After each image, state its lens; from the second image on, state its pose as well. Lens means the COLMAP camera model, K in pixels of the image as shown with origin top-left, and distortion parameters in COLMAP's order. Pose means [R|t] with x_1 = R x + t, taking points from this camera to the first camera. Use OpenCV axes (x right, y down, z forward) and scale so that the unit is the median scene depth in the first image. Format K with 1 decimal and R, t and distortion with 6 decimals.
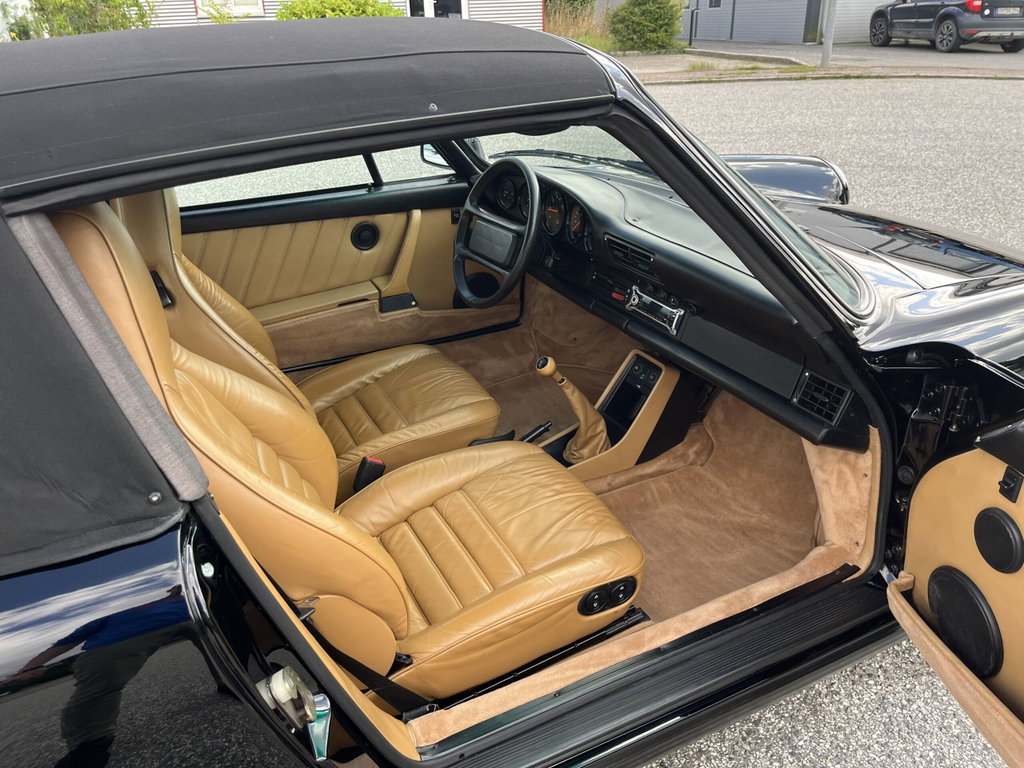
lens RADIAL K [[777.3, 0, 502.0], [0, 777.3, 384.2], [0, 0, 1]] dist [0.064539, -0.104044]
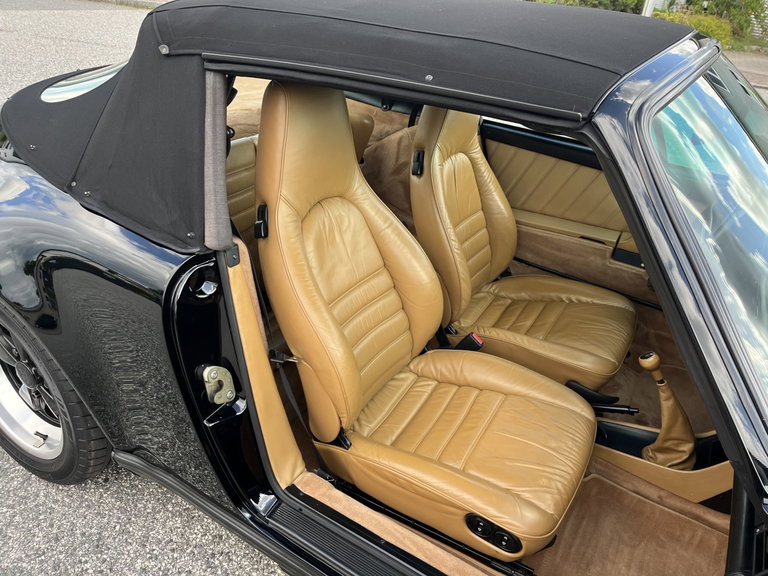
lens RADIAL K [[580.8, 0, 385.3], [0, 580.8, 284.6], [0, 0, 1]] dist [0.041938, -0.070018]
pose [[0.537783, 0.484245, -0.690142, 0.345276], [-0.466042, 0.852902, 0.235291, -0.124455], [0.702563, 0.195100, 0.684355, 0.172753]]
